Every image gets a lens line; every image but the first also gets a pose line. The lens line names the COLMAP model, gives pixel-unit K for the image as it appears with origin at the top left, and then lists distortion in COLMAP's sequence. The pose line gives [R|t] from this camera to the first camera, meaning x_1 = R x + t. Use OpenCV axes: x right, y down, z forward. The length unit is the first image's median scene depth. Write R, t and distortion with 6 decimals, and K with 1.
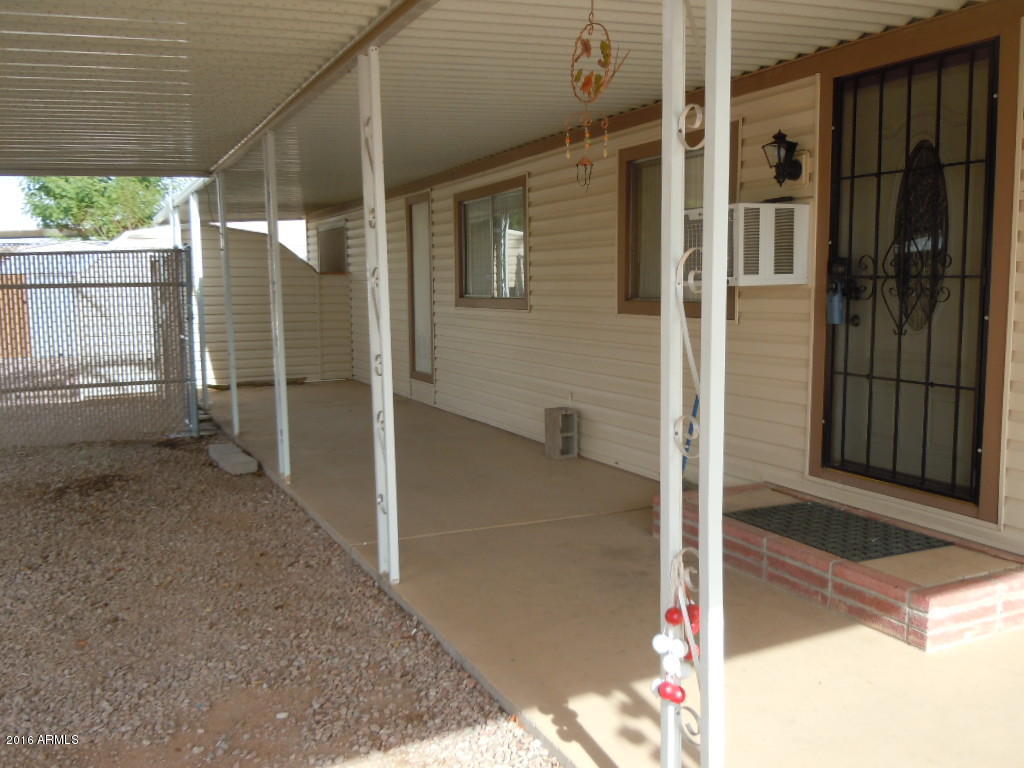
lens RADIAL K [[921.7, 0, 512.0], [0, 921.7, 384.0], [0, 0, 1]] dist [0.044073, -0.158127]
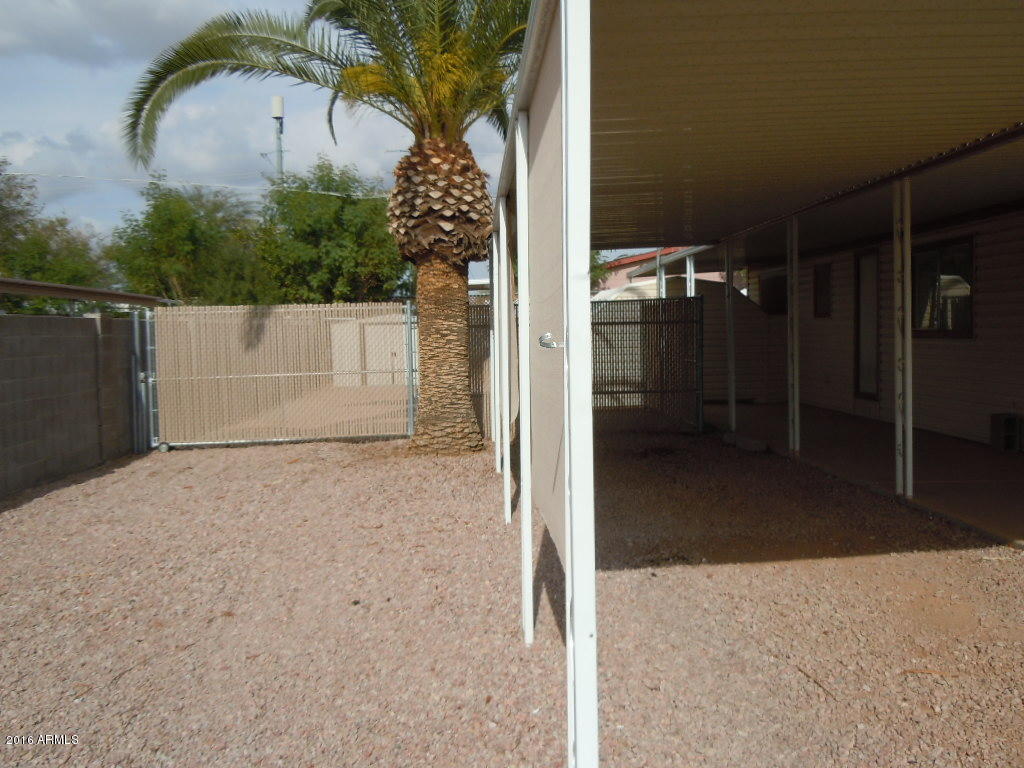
lens RADIAL K [[921.7, 0, 512.0], [0, 921.7, 384.0], [0, 0, 1]] dist [0.044073, -0.158127]
pose [[0.923160, 0.020325, -0.383878, -0.062911], [-0.038429, 0.998478, -0.039549, 0.043652], [0.382490, 0.051263, 0.922536, -0.321364]]
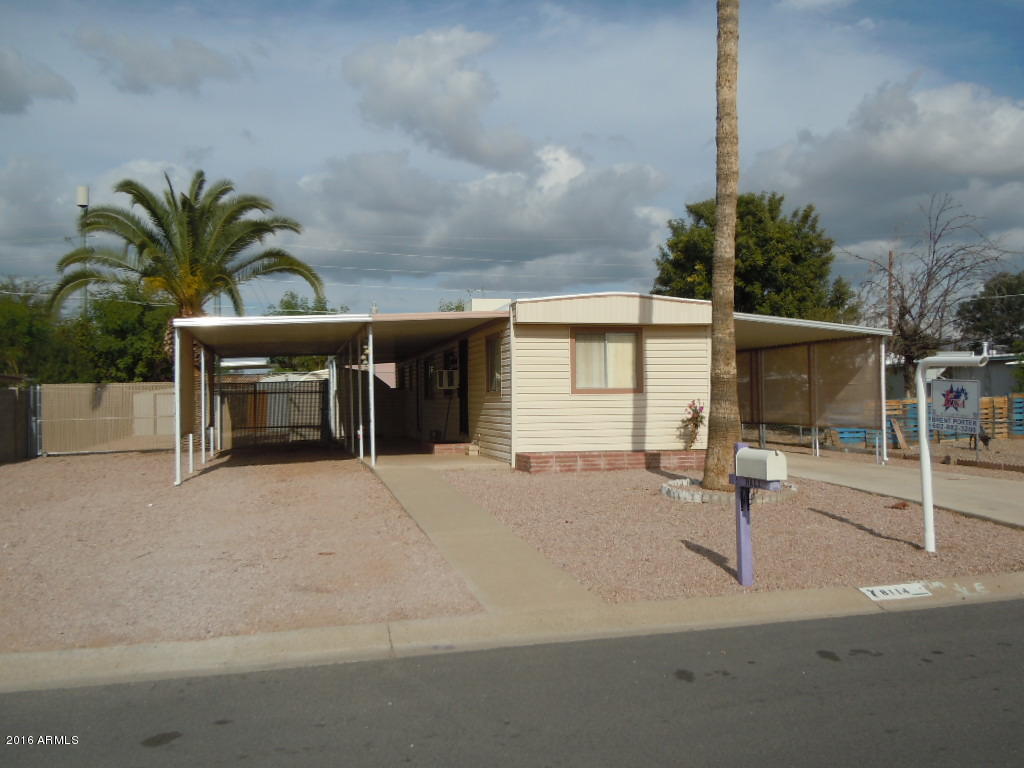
lens RADIAL K [[933.6, 0, 512.0], [0, 933.6, 384.0], [0, 0, 1]] dist [0.001269, -0.004200]
pose [[0.980410, -0.006026, -0.196876, 0.634172], [-0.018831, 0.992086, -0.124137, 0.175734], [0.196066, 0.125412, 0.972538, -1.386952]]
